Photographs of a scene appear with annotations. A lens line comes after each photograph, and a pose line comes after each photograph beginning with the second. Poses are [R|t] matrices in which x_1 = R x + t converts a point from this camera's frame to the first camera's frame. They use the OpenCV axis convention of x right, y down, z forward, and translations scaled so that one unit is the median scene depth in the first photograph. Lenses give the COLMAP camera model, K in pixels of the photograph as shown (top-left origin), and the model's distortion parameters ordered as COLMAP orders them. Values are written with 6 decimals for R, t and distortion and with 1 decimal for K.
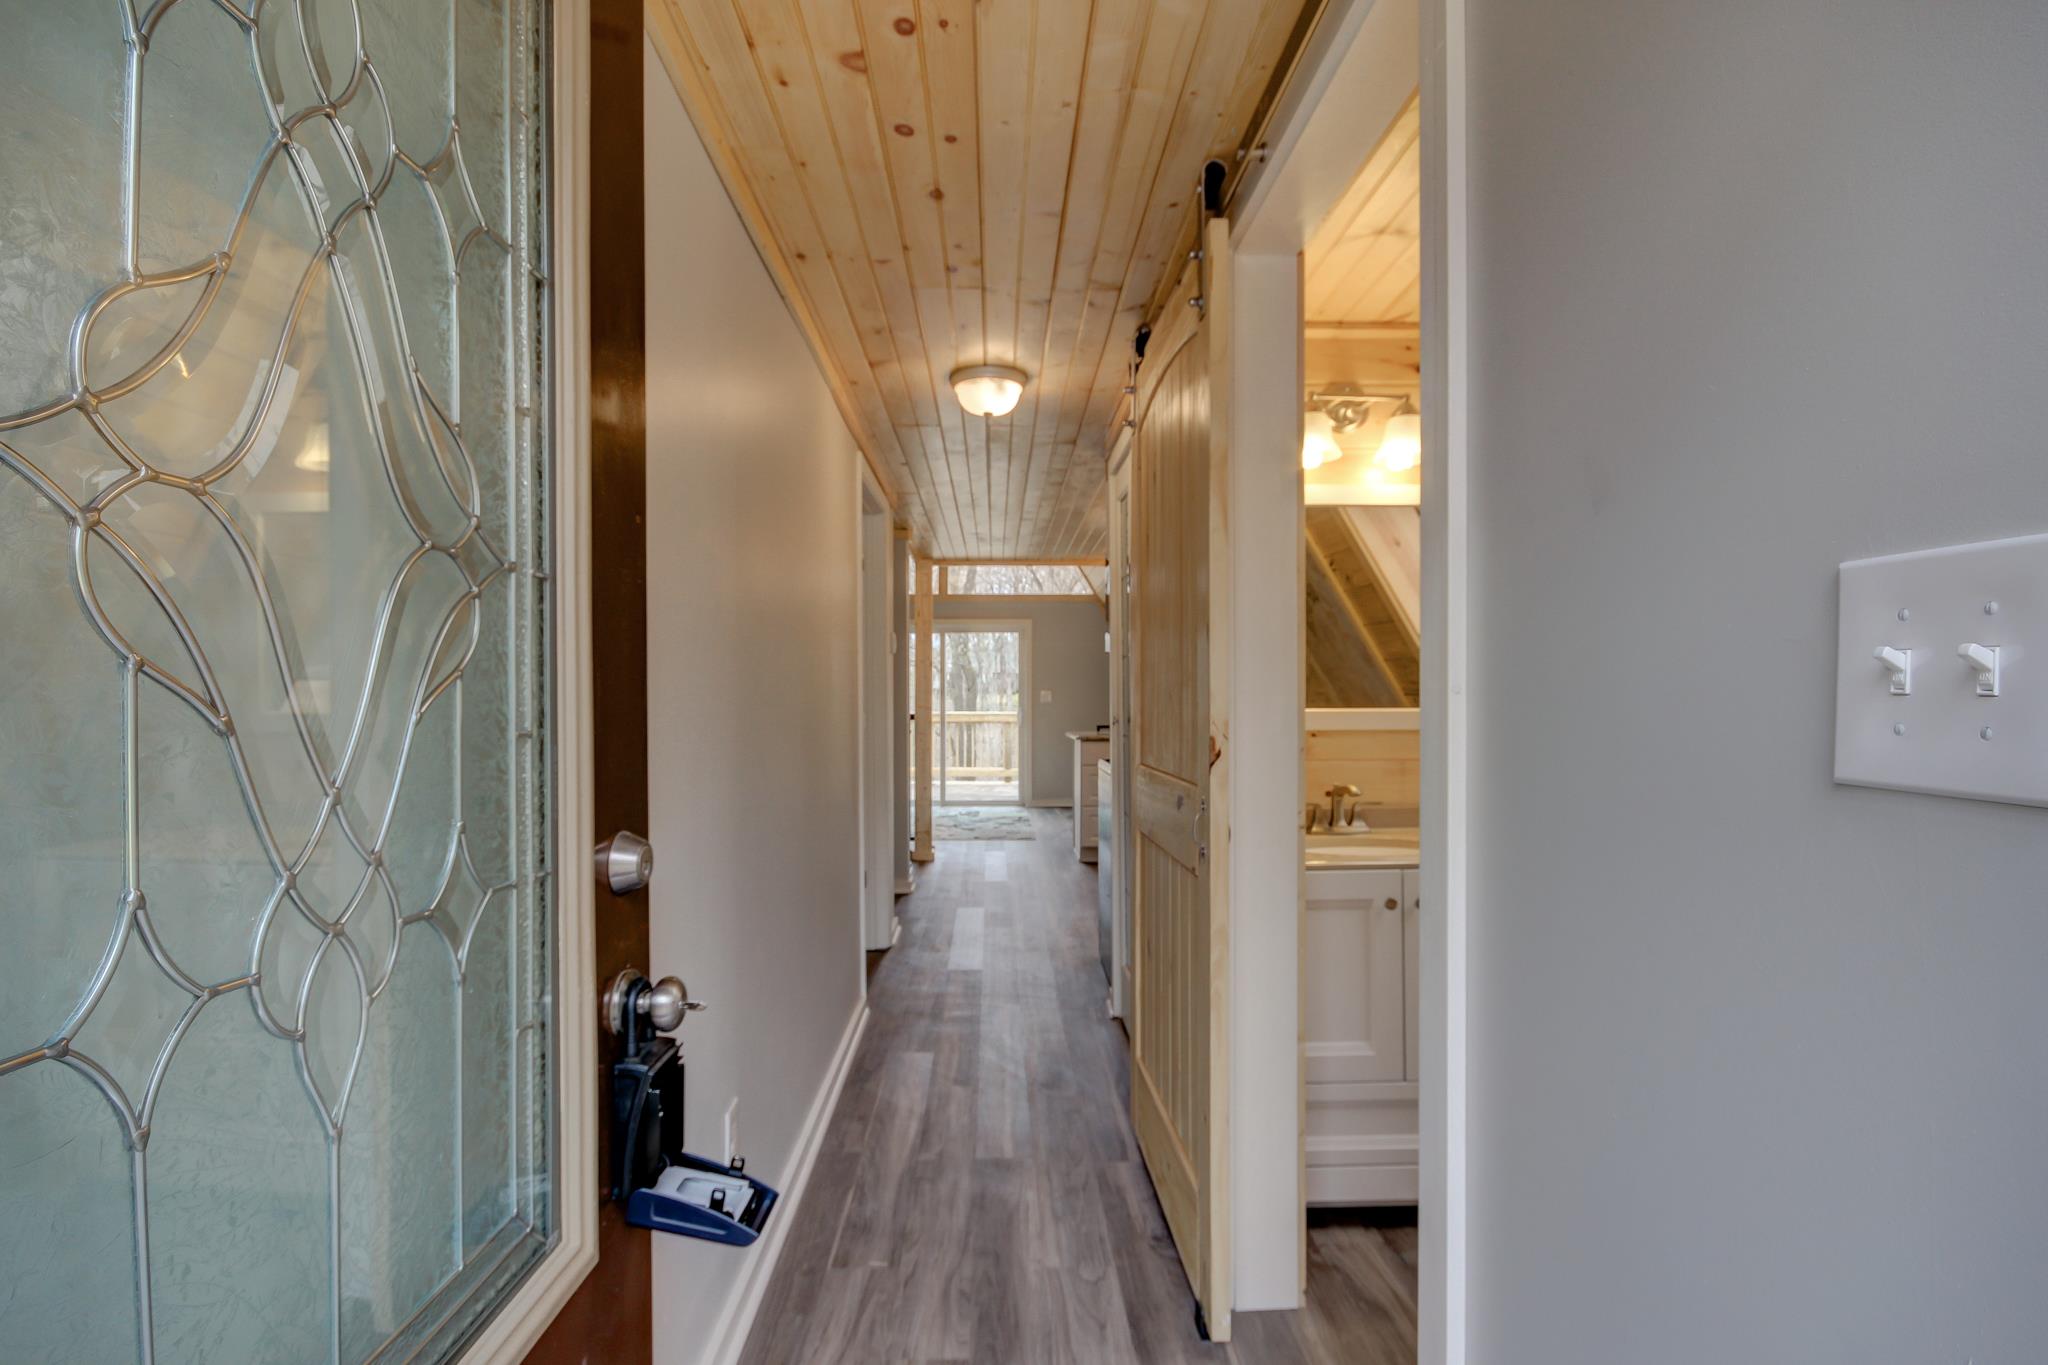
lens RADIAL K [[948.7, 0, 1016.0], [0, 948.7, 707.8], [0, 0, 1]] dist [-0.001252, -0.000155]
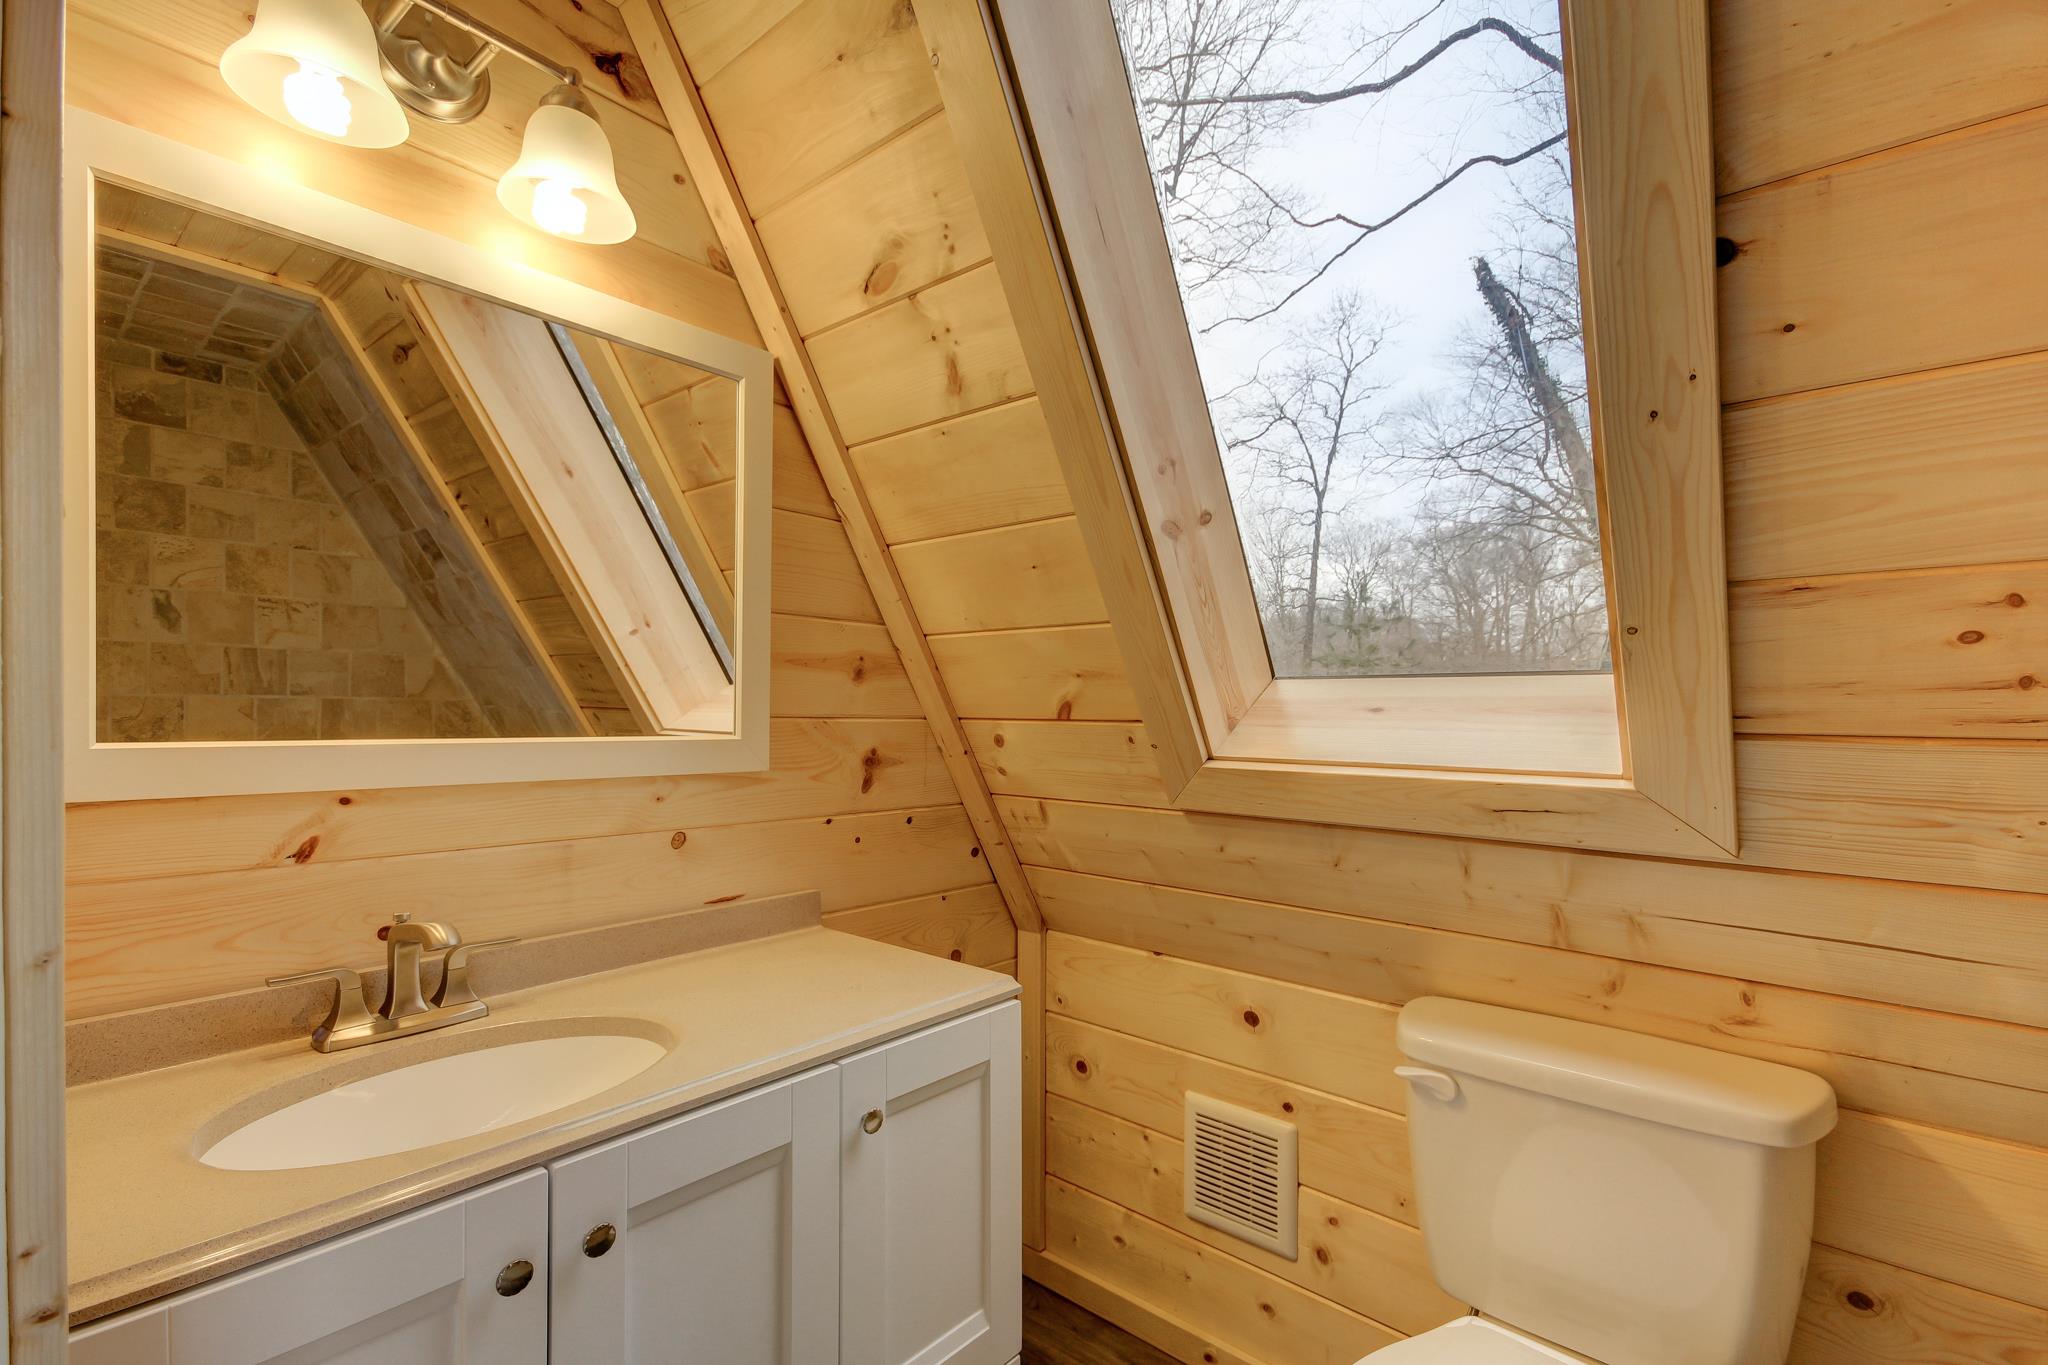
lens RADIAL K [[948.7, 0, 1016.0], [0, 948.7, 707.8], [0, 0, 1]] dist [-0.001252, -0.000155]
pose [[0.689361, 0.006560, 0.724389, 0.218251], [0.004503, 0.999901, -0.013340, -0.005106], [-0.724404, 0.012458, 0.689263, 0.504212]]
